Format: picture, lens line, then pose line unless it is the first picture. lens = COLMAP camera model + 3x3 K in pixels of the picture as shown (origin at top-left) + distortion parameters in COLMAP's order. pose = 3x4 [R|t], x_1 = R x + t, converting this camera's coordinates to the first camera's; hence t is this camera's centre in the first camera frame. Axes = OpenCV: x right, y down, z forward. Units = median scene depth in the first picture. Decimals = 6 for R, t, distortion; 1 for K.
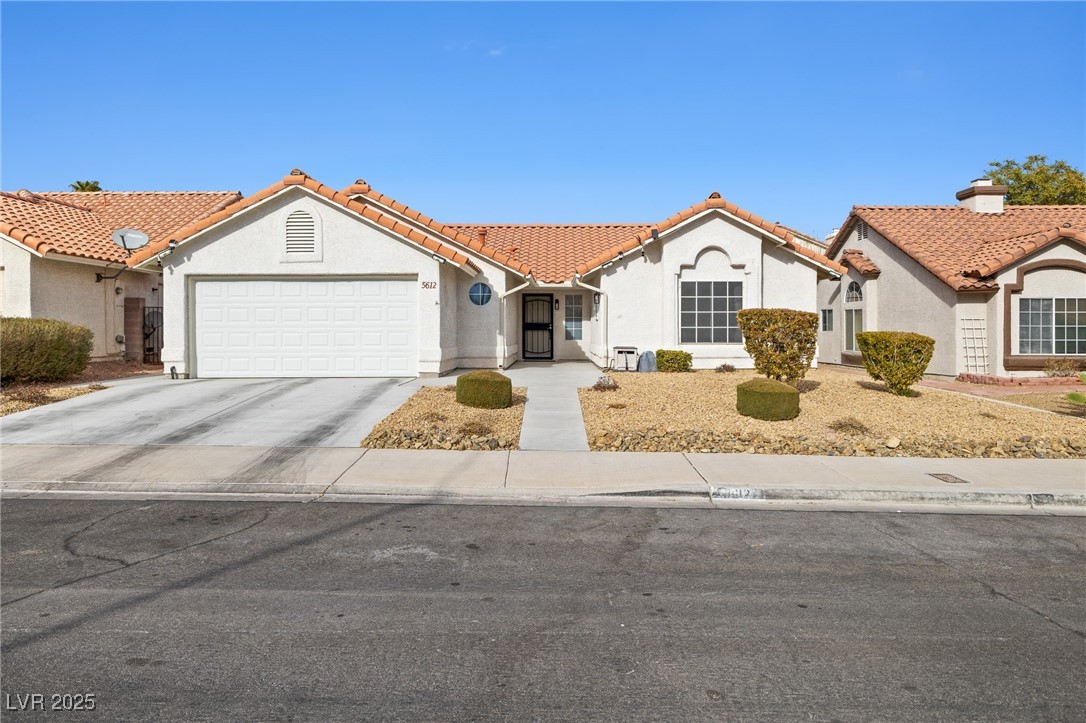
lens RADIAL K [[697.8, 0, 543.0], [0, 697.8, 361.5], [0, 0, 1]] dist [0.000069, -0.000116]
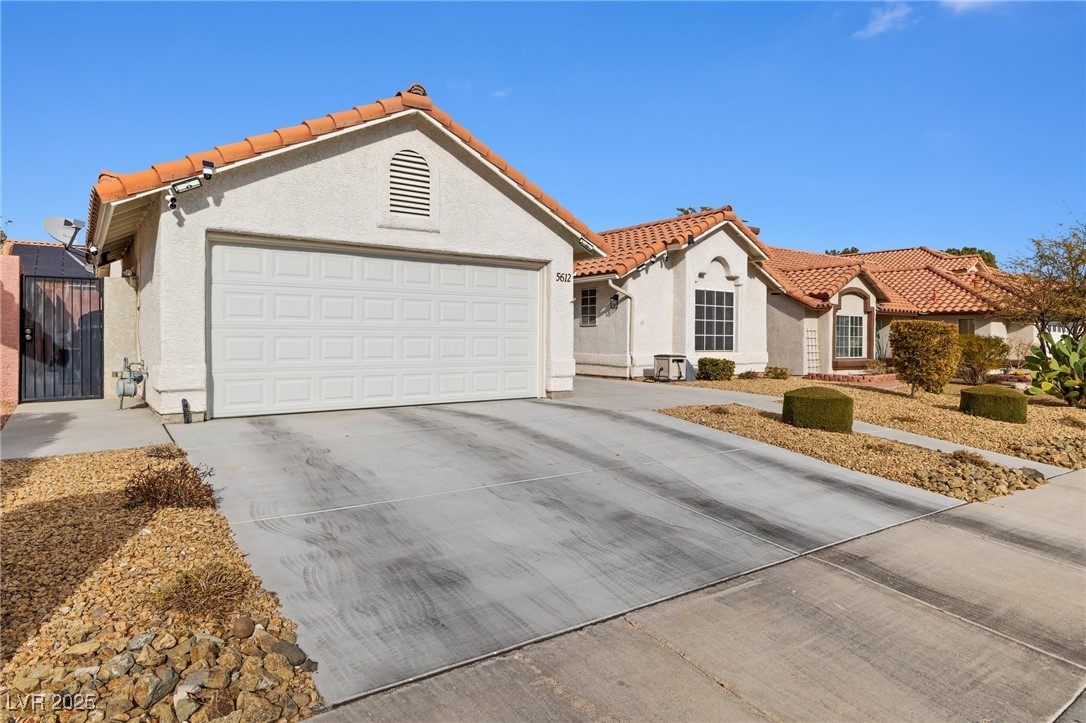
lens RADIAL K [[641.1, 0, 543.0], [0, 641.1, 361.5], [0, 0, 1]] dist [-0.003387, -0.000701]
pose [[0.800091, -0.014829, 0.599696, -0.536139], [0.017237, 0.999850, 0.001727, -0.016269], [-0.599631, 0.008956, 0.800226, 0.396486]]
